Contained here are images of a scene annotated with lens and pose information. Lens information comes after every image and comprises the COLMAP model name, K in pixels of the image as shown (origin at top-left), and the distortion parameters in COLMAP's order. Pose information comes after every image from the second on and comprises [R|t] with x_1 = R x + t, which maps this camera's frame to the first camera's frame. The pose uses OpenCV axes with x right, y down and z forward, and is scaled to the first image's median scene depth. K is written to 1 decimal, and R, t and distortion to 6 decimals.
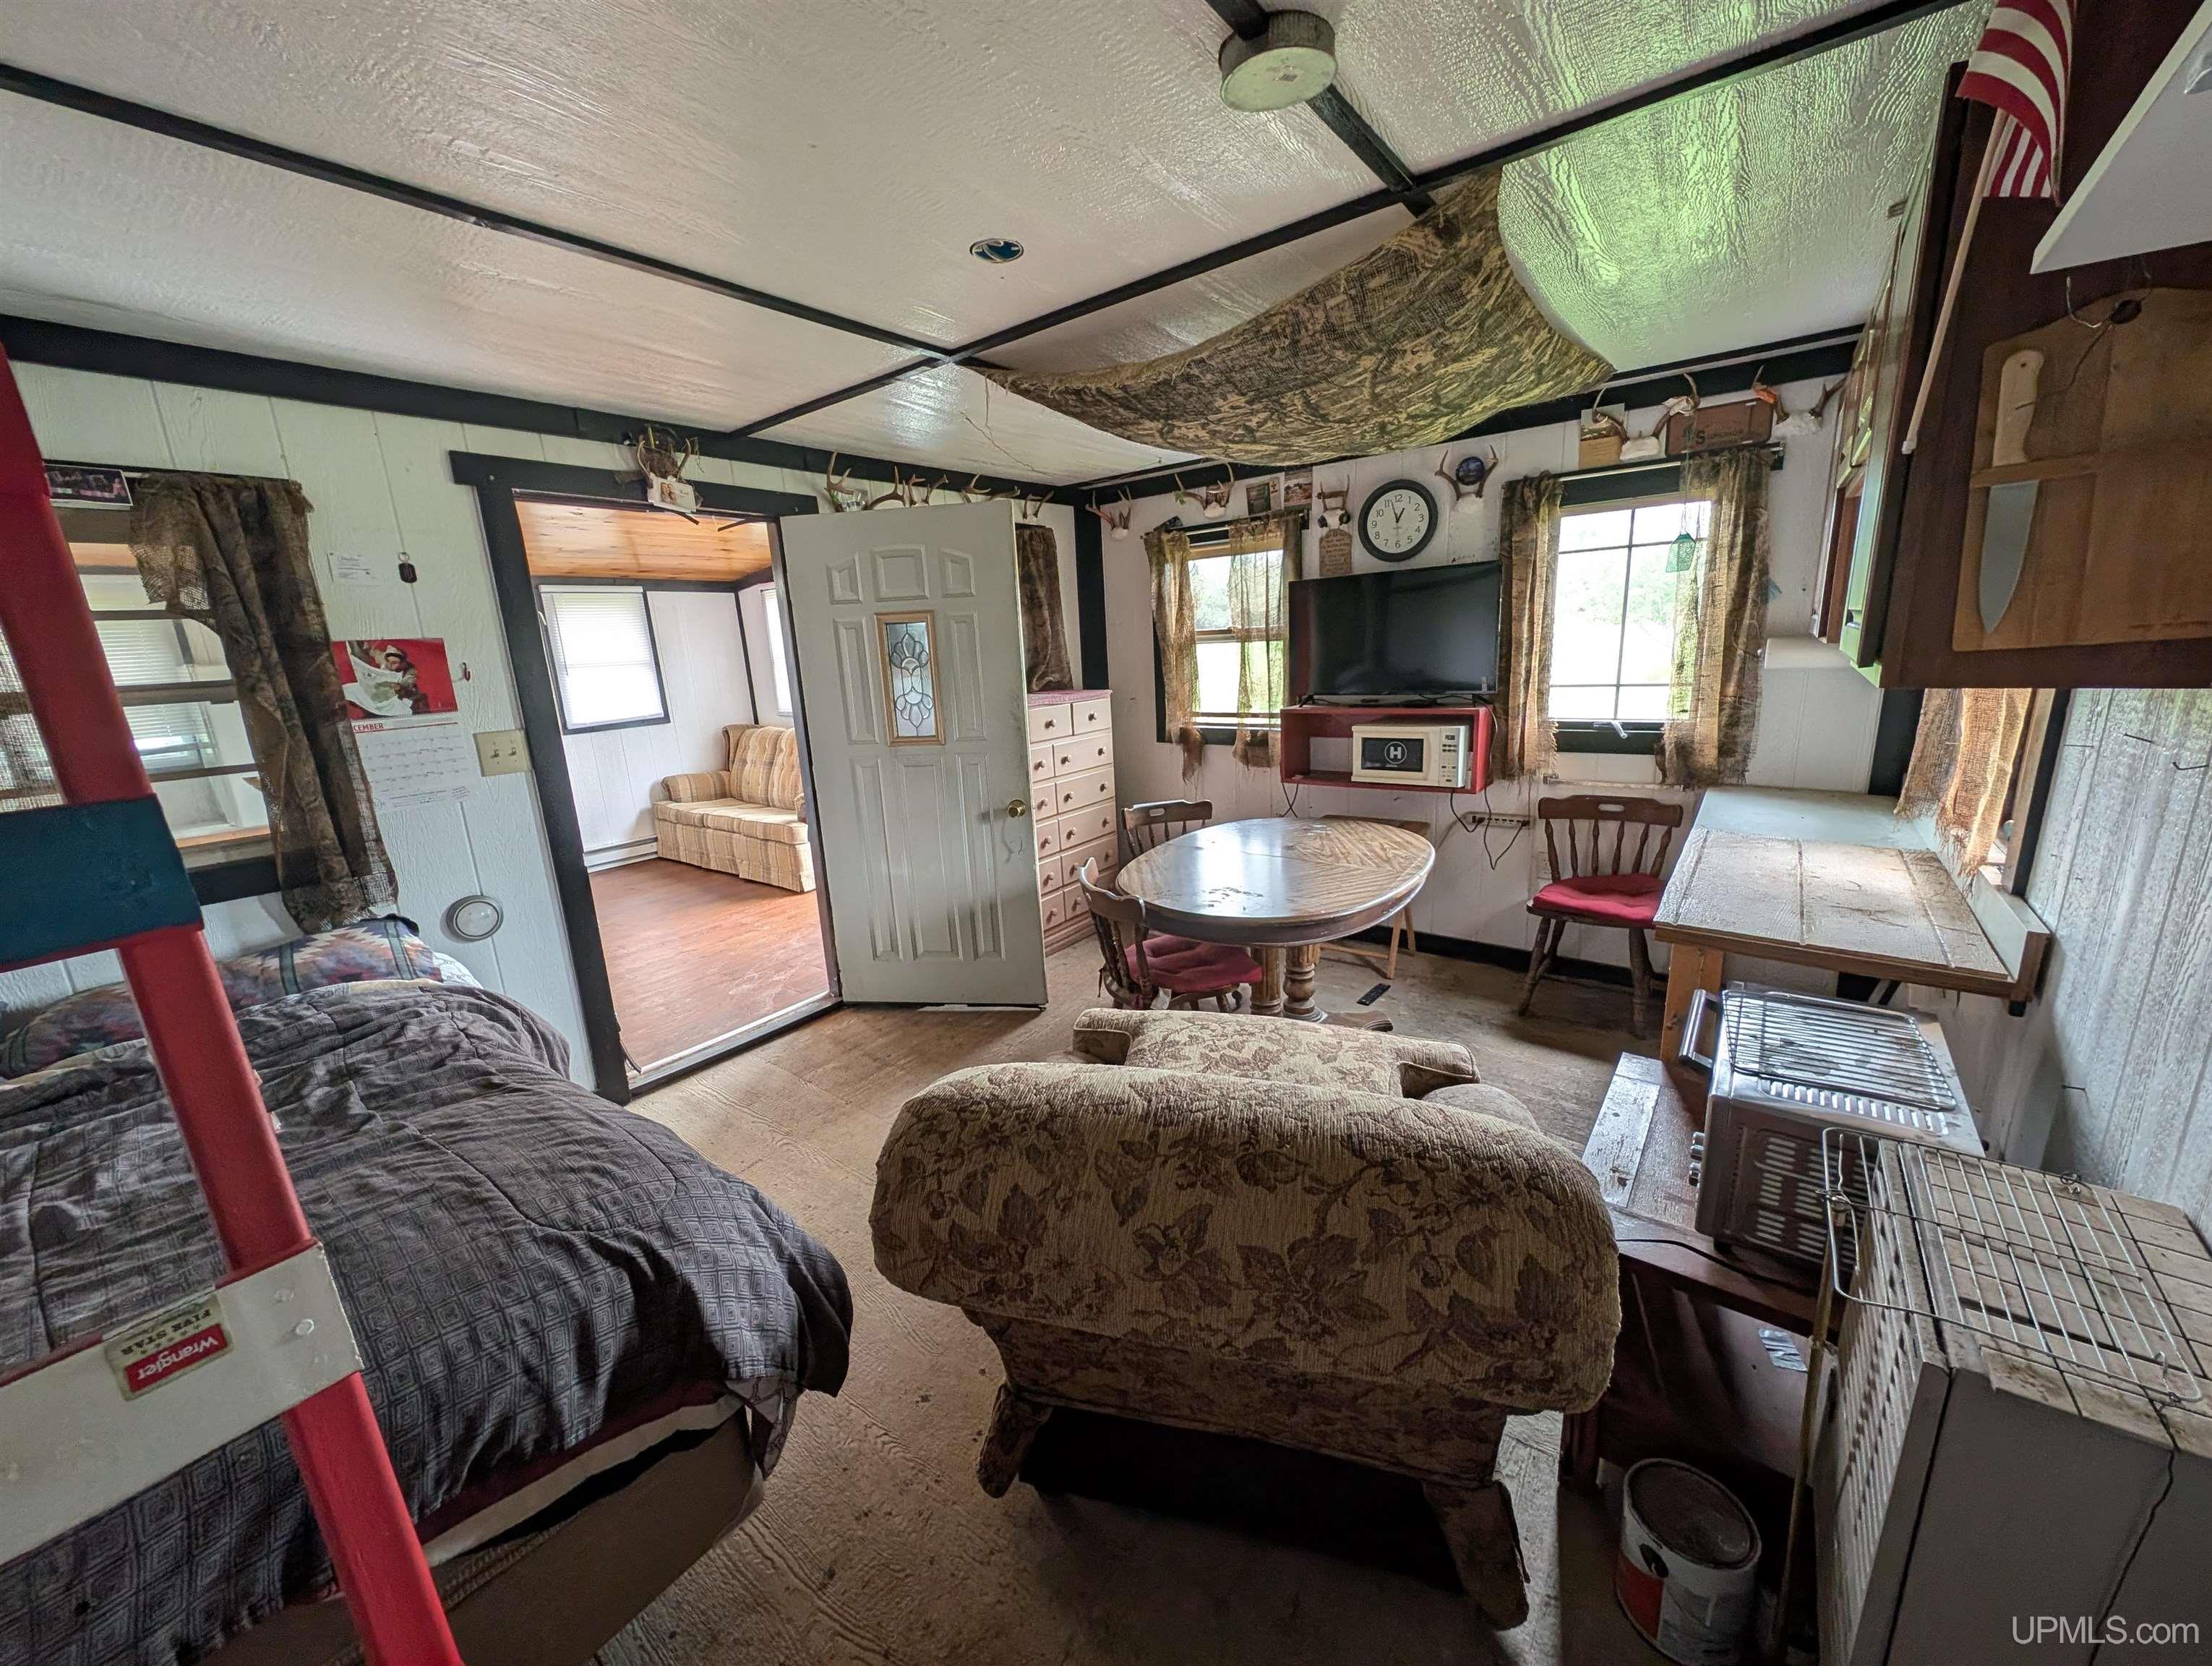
lens RADIAL K [[824.7, 0, 1120.7], [0, 824.7, 831.6], [0, 0, 1]] dist [-0.000453, -0.001272]
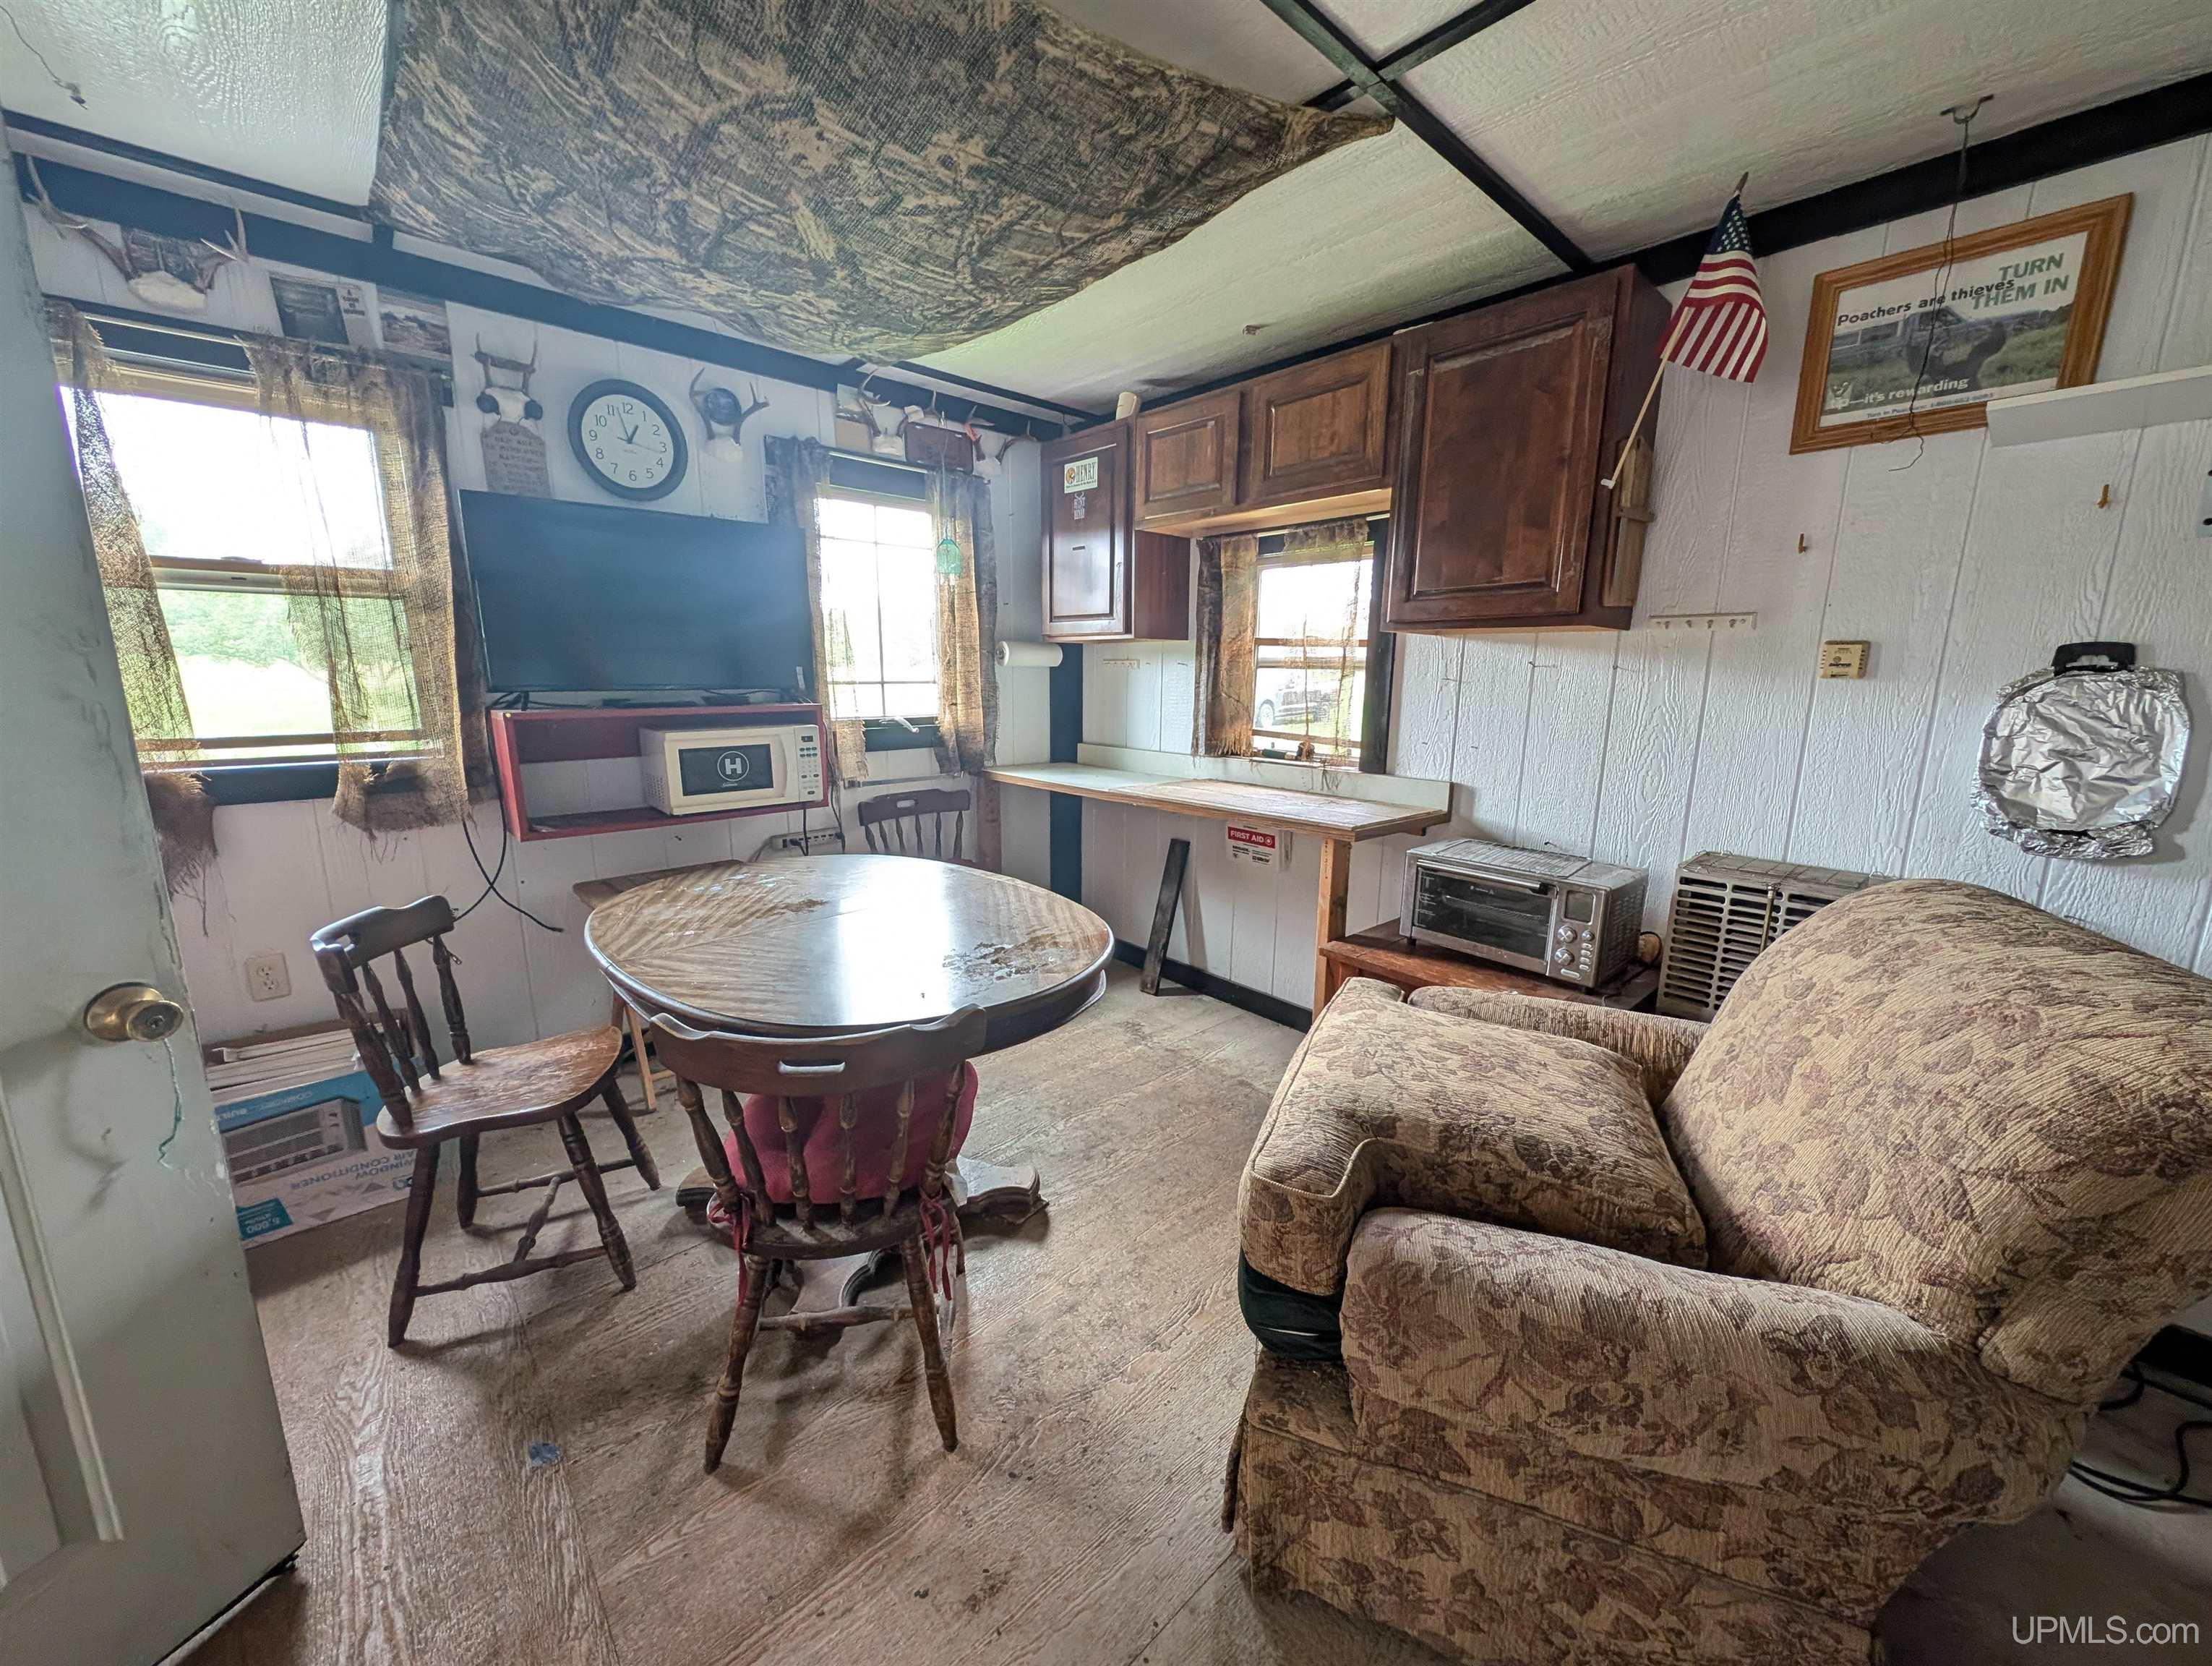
lens RADIAL K [[824.7, 0, 1100.2], [0, 824.7, 828.0], [0, 0, 1]] dist [-0.000453, -0.001272]
pose [[0.174441, -0.134360, 0.975458, -0.314172], [0.209779, 0.972975, 0.096503, -0.043726], [-0.962062, 0.187797, 0.197912, 0.538189]]
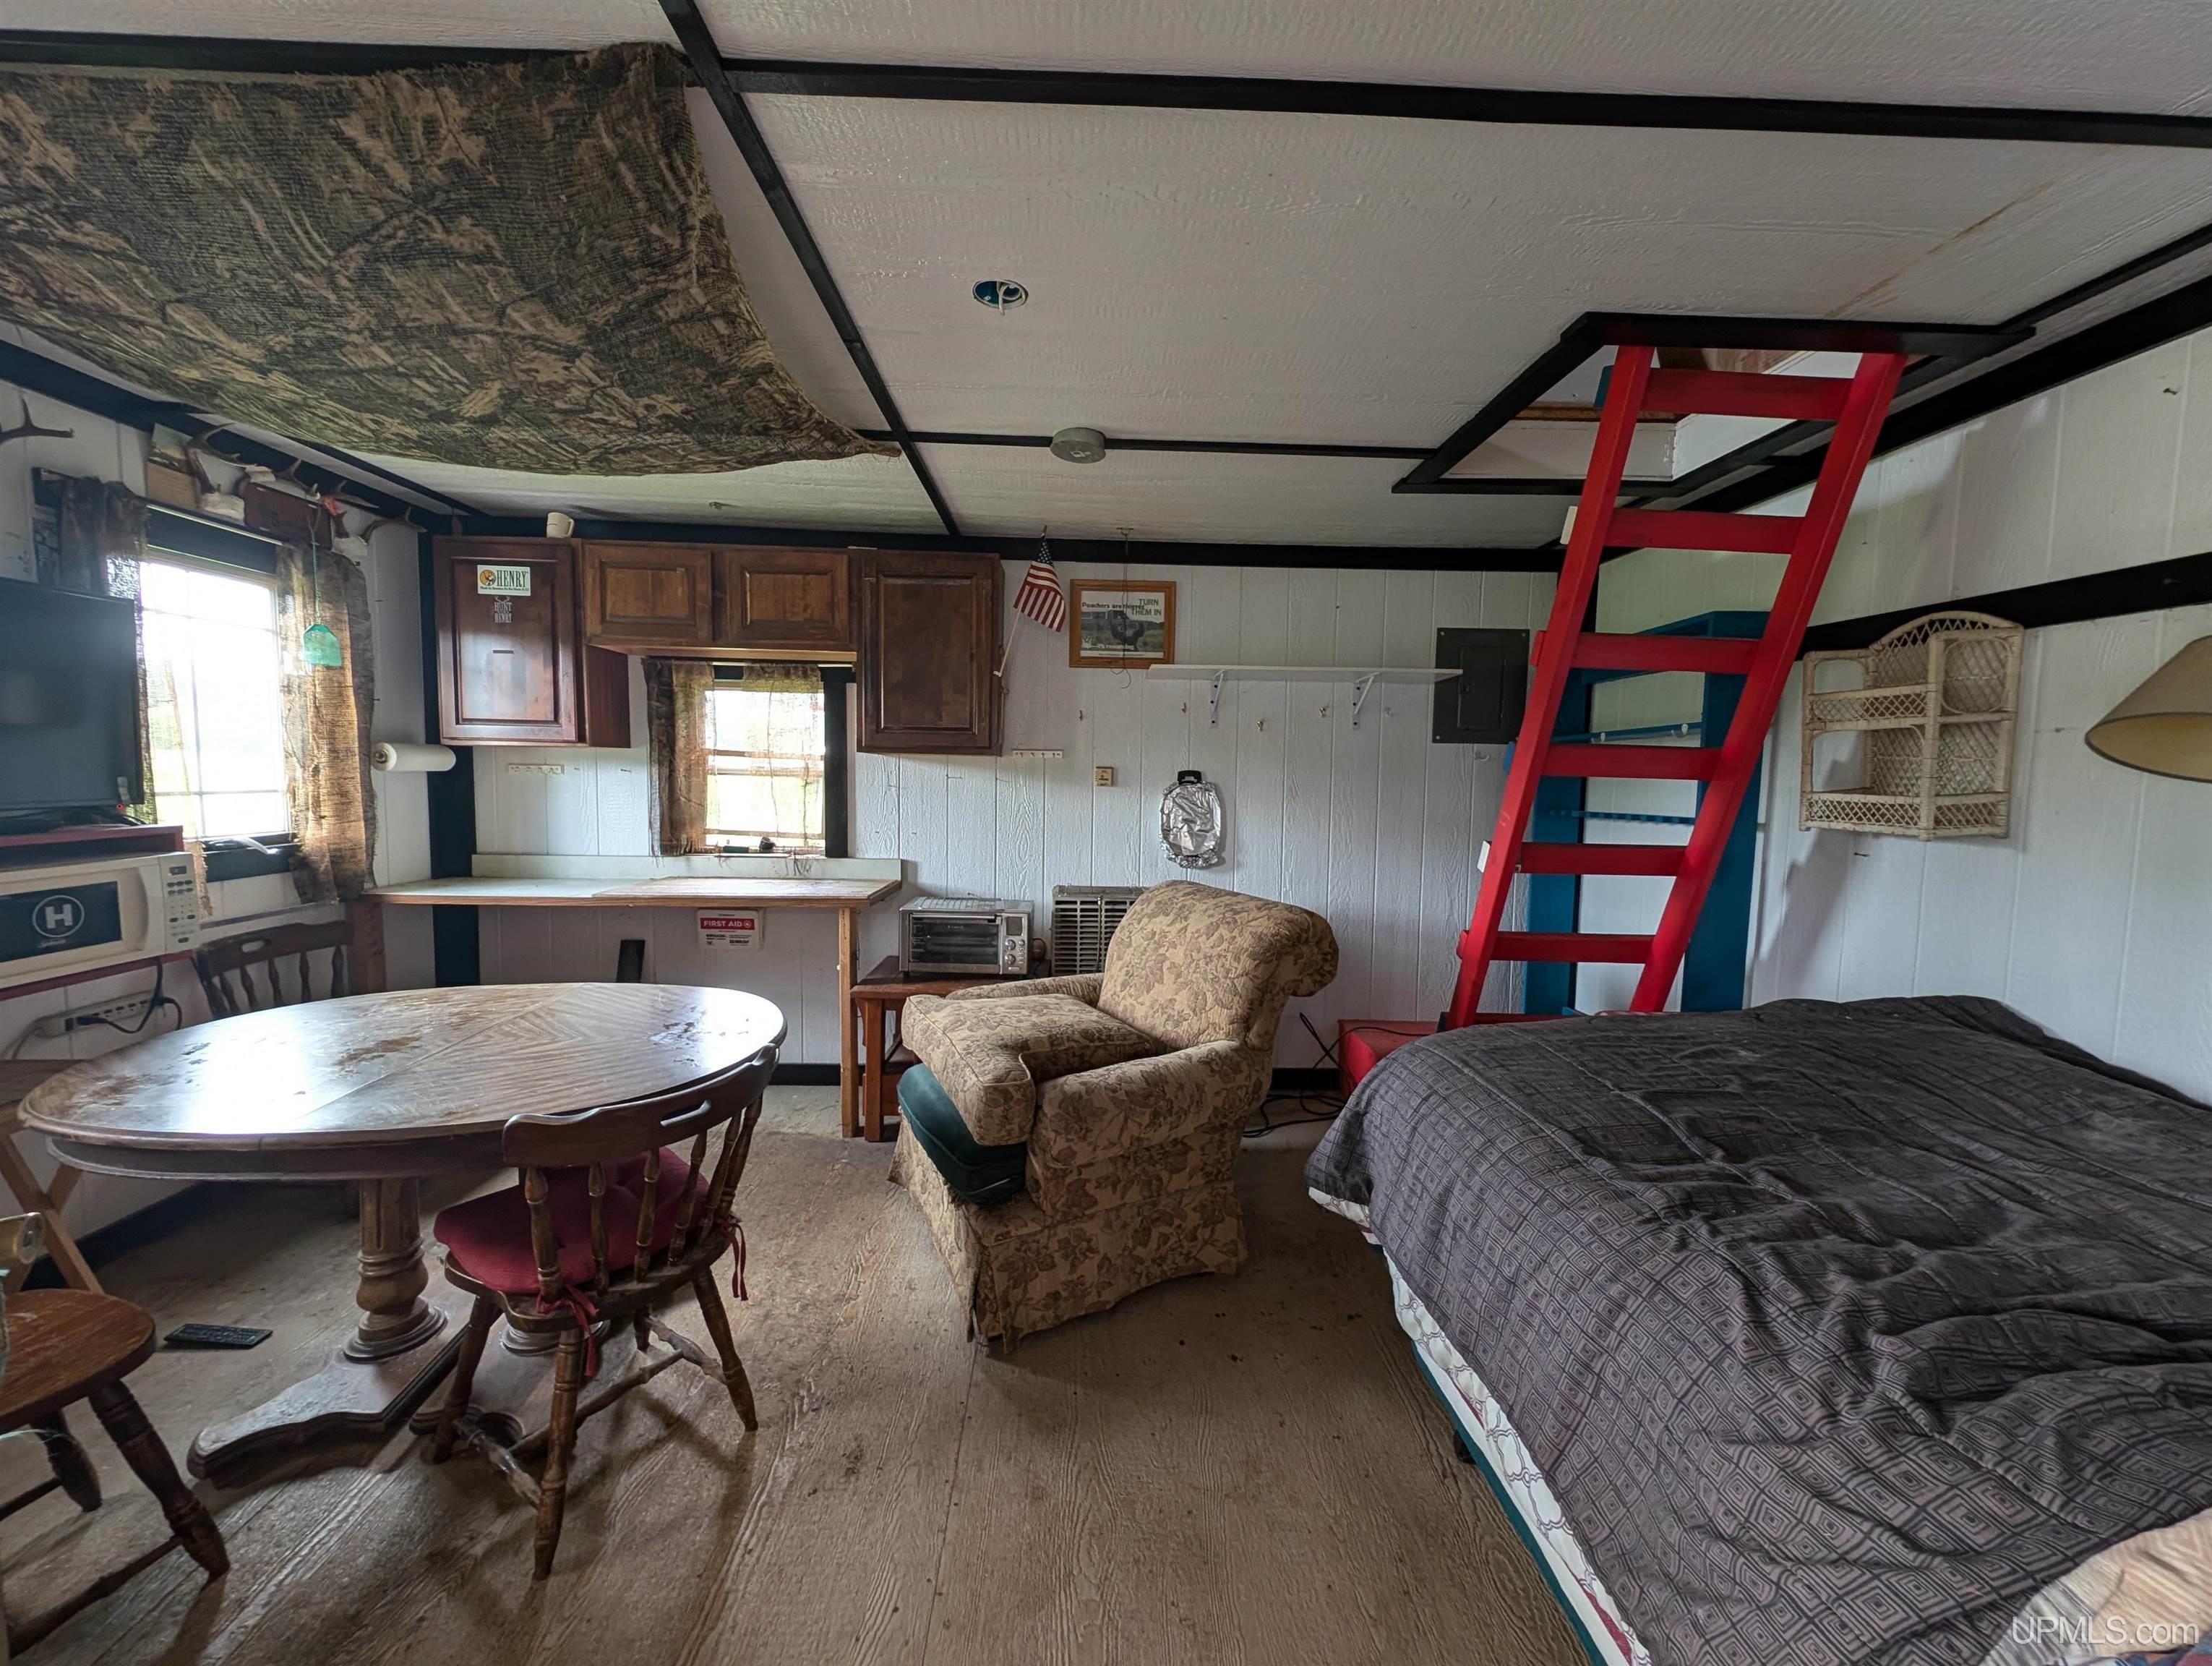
lens RADIAL K [[824.7, 0, 1091.6], [0, 824.7, 825.8], [0, 0, 1]] dist [-0.000453, -0.001272]
pose [[-0.629181, -0.013315, 0.777145, -0.464455], [0.192978, 0.965870, 0.172785, -0.111070], [-0.752922, 0.258684, -0.605138, 0.781553]]
